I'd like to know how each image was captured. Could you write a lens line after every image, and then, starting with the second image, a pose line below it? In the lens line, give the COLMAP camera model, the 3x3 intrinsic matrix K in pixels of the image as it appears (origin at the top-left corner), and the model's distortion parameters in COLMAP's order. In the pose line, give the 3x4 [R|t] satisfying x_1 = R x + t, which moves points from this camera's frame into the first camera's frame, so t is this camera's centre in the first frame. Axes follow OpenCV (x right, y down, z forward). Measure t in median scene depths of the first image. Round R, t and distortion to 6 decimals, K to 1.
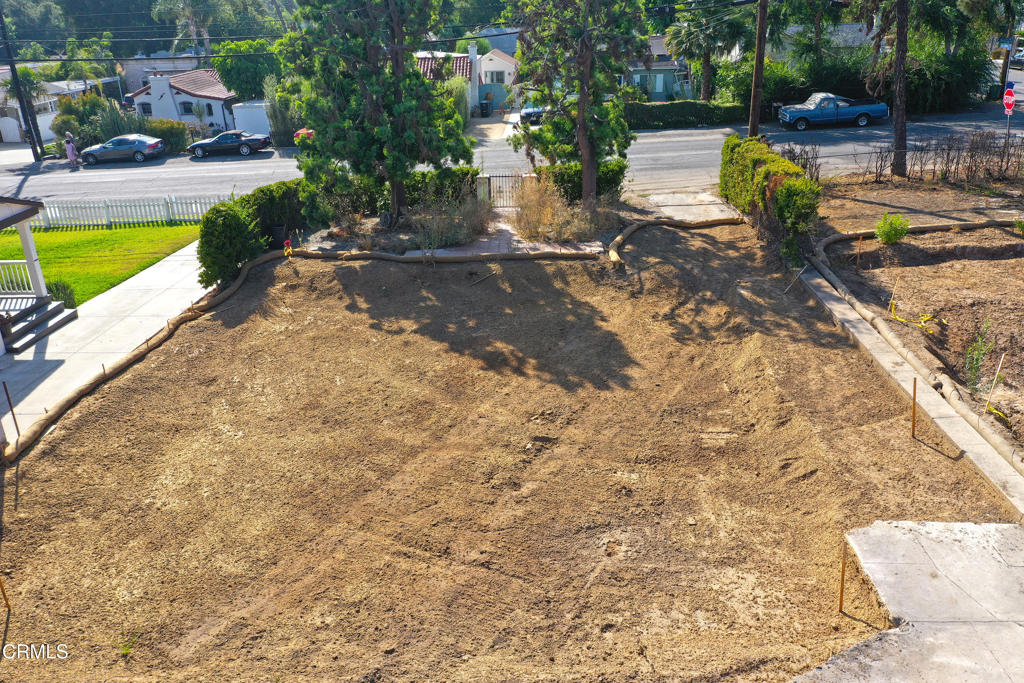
lens RADIAL K [[809.7, 0, 510.2], [0, 809.7, 336.8], [0, 0, 1]] dist [0.000423, -0.002962]
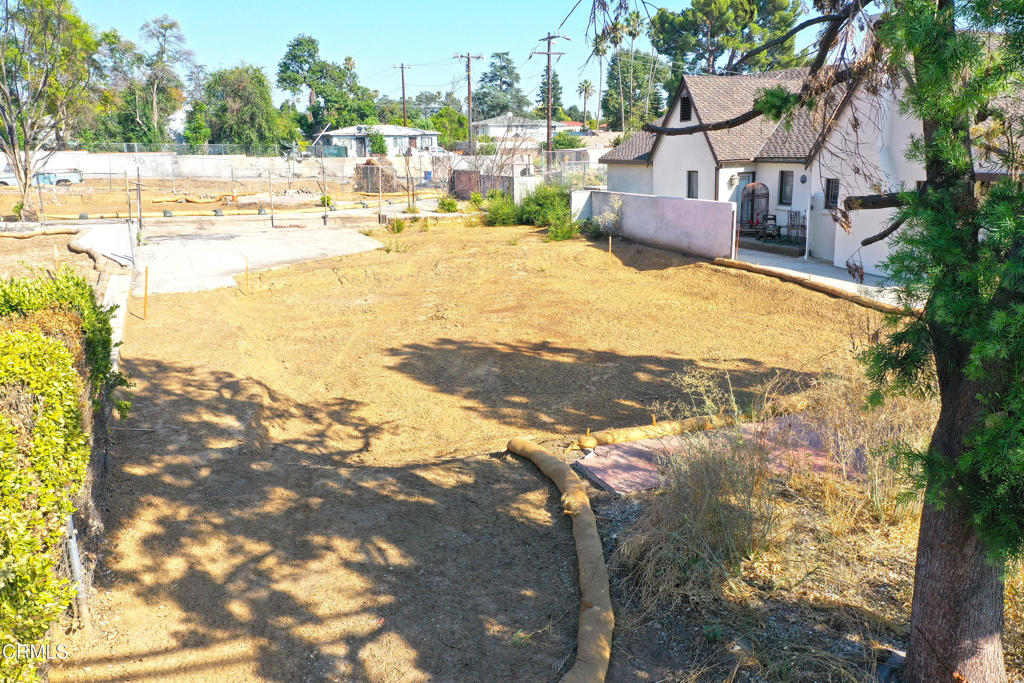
lens RADIAL K [[809.7, 0, 510.2], [0, 809.7, 336.8], [0, 0, 1]] dist [0.000423, -0.002962]
pose [[-0.902170, 0.136111, -0.409344, 0.291191], [-0.131356, 0.817176, 0.561221, -0.363514], [0.410894, 0.560087, -0.719353, 1.238826]]
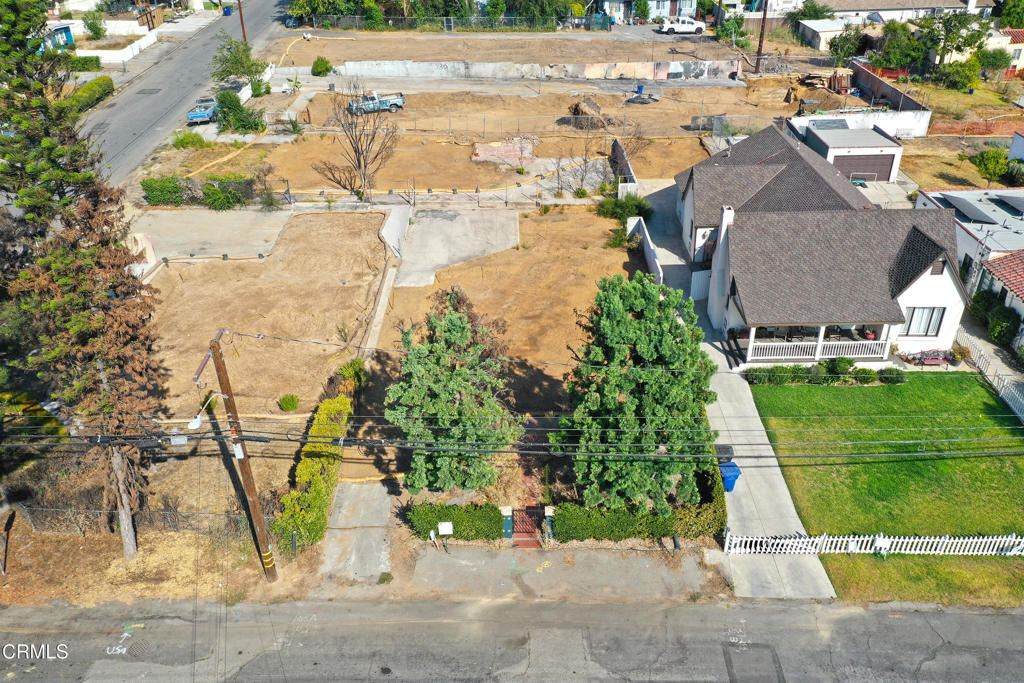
lens RADIAL K [[809.7, 0, 510.2], [0, 809.7, 336.8], [0, 0, 1]] dist [0.000423, -0.002962]
pose [[-0.998113, 0.061382, -0.001579, 0.008121], [0.034934, 0.588831, 0.807501, -1.480284], [0.050496, 0.805922, -0.589865, 1.817166]]
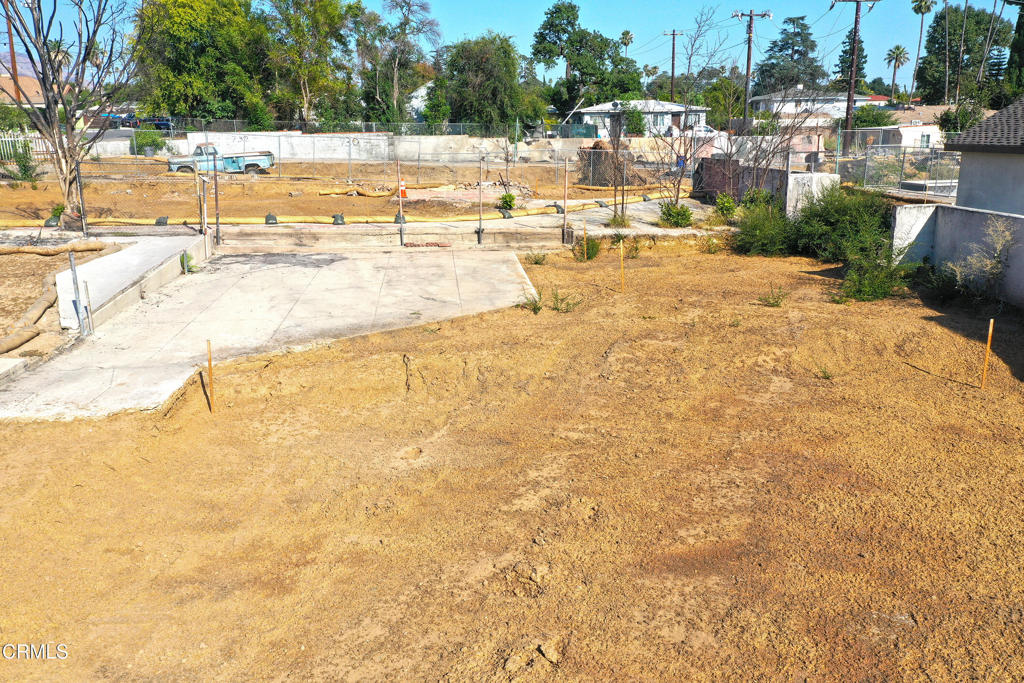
lens RADIAL K [[809.7, 0, 510.2], [0, 809.7, 336.8], [0, 0, 1]] dist [0.000423, -0.002962]
pose [[-0.992832, 0.069764, -0.097045, 0.051285], [-0.002846, 0.797934, 0.602738, -0.172266], [0.119485, 0.598694, -0.792016, 0.806006]]
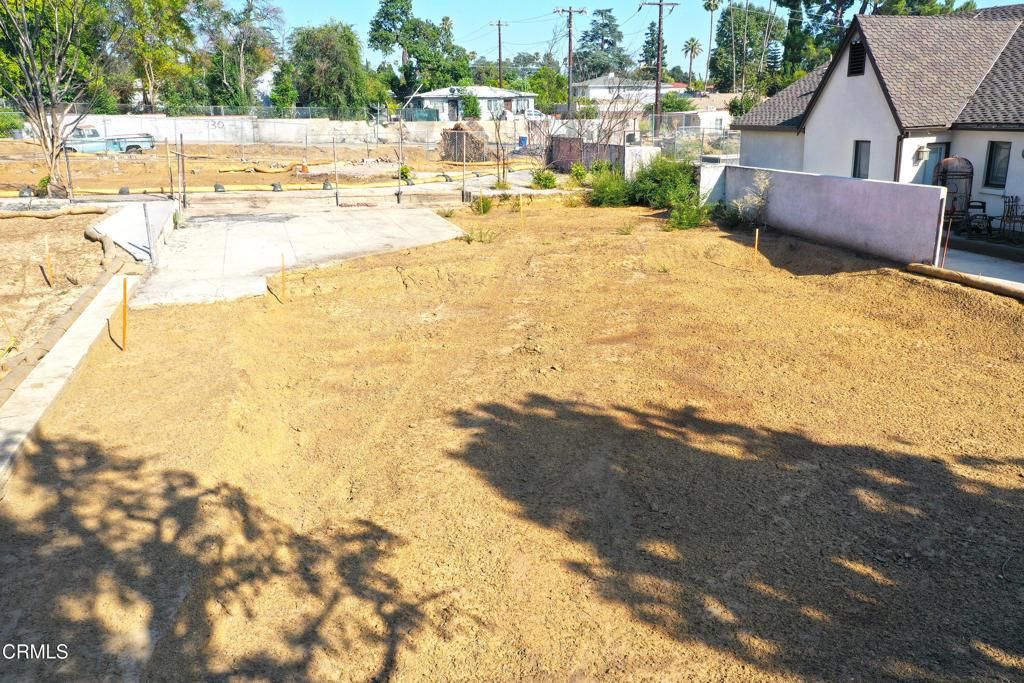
lens RADIAL K [[809.7, 0, 510.2], [0, 809.7, 336.8], [0, 0, 1]] dist [0.000423, -0.002962]
pose [[-0.945692, 0.125444, -0.299885, 0.208008], [-0.088151, 0.789004, 0.608032, -0.275127], [0.312885, 0.601446, -0.735096, 1.034097]]
